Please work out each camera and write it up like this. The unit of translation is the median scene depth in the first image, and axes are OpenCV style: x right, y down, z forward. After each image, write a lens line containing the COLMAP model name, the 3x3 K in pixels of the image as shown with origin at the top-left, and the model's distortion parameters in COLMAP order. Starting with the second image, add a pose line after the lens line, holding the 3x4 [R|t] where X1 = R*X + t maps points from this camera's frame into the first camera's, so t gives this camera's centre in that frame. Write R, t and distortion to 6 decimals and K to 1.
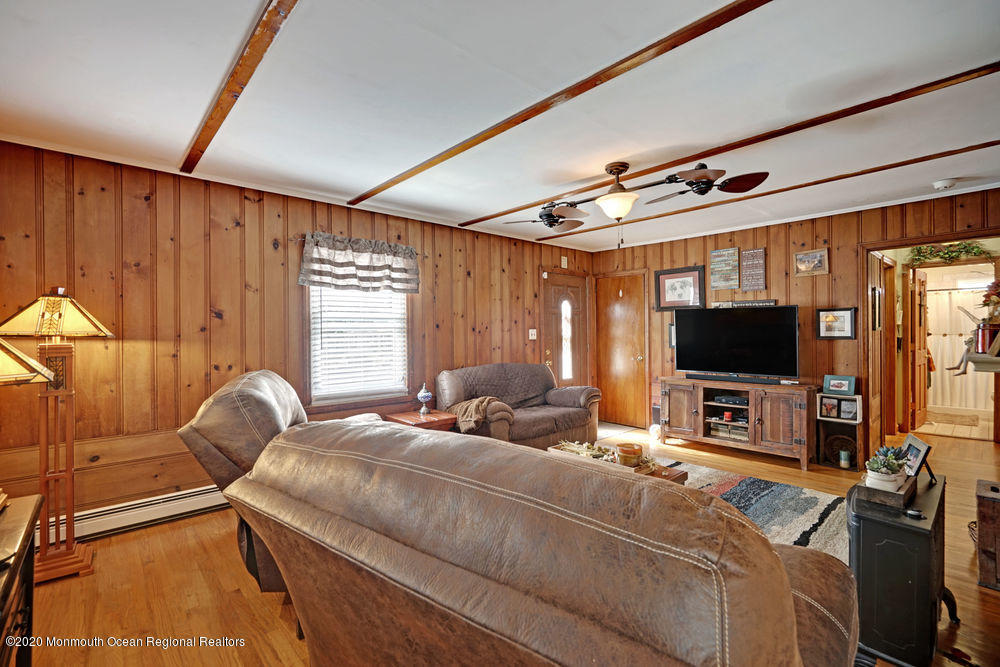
lens RADIAL K [[451.6, 0, 497.9], [0, 451.6, 331.7], [0, 0, 1]] dist [-0.000056, 0.000236]
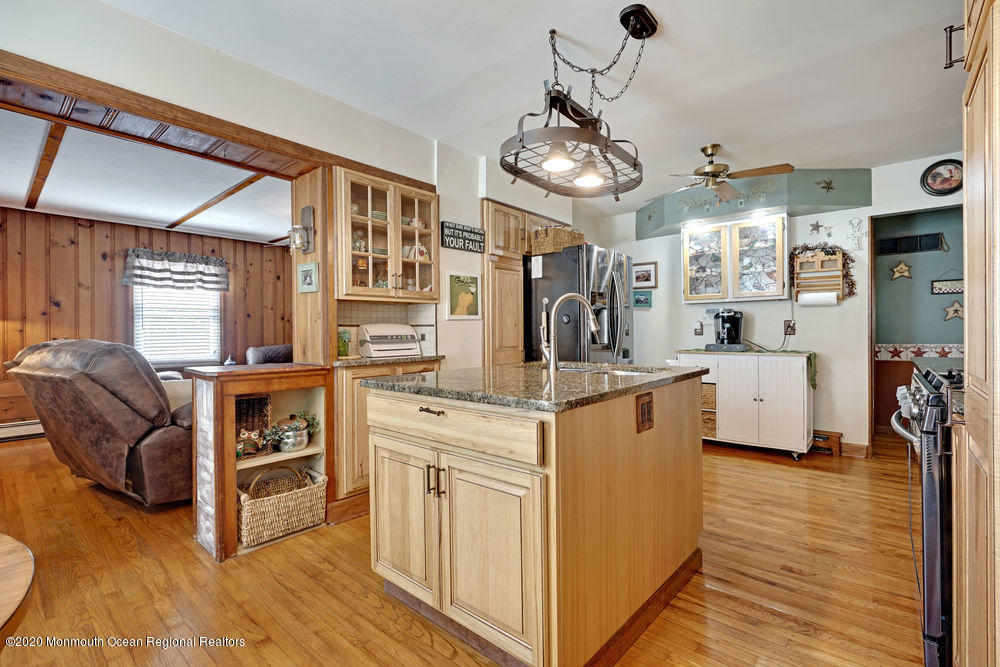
lens RADIAL K [[451.6, 0, 502.9], [0, 451.6, 332.5], [0, 0, 1]] dist [-0.000056, 0.000236]
pose [[0.993447, 0.002662, 0.114264, 0.566620], [-0.002991, 0.999992, 0.002716, 0.039926], [-0.114255, -0.003040, 0.993447, -0.543408]]
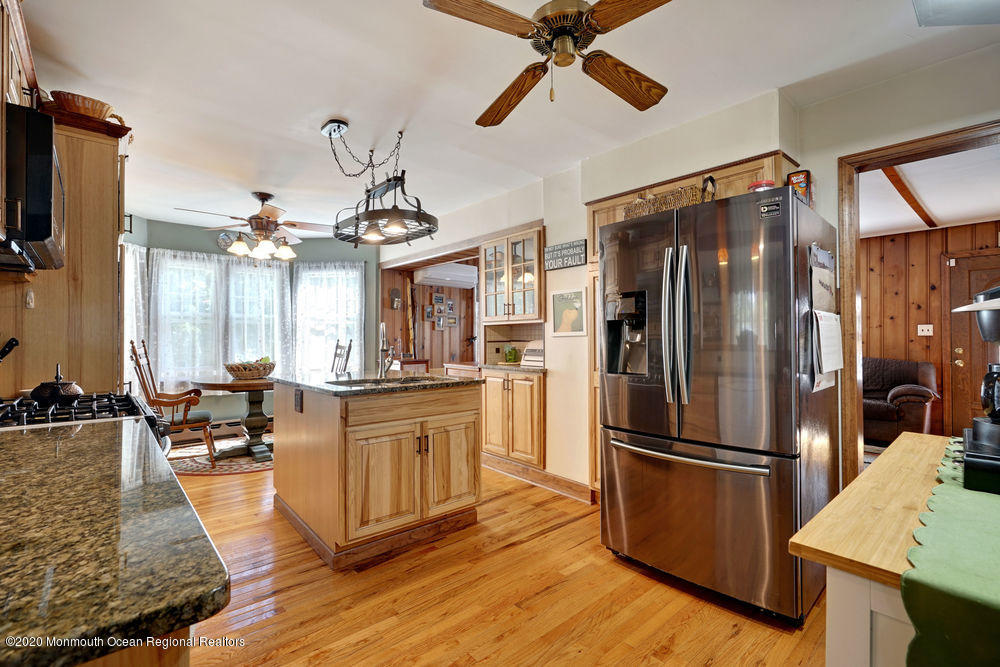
lens RADIAL K [[451.6, 0, 500.2], [0, 451.6, 331.7], [0, 0, 1]] dist [-0.000056, 0.000236]
pose [[-0.012668, 0.003773, -0.999913, 1.445657], [0.001346, 0.999992, 0.003756, 0.006148], [0.999919, -0.001298, -0.012673, 0.191854]]
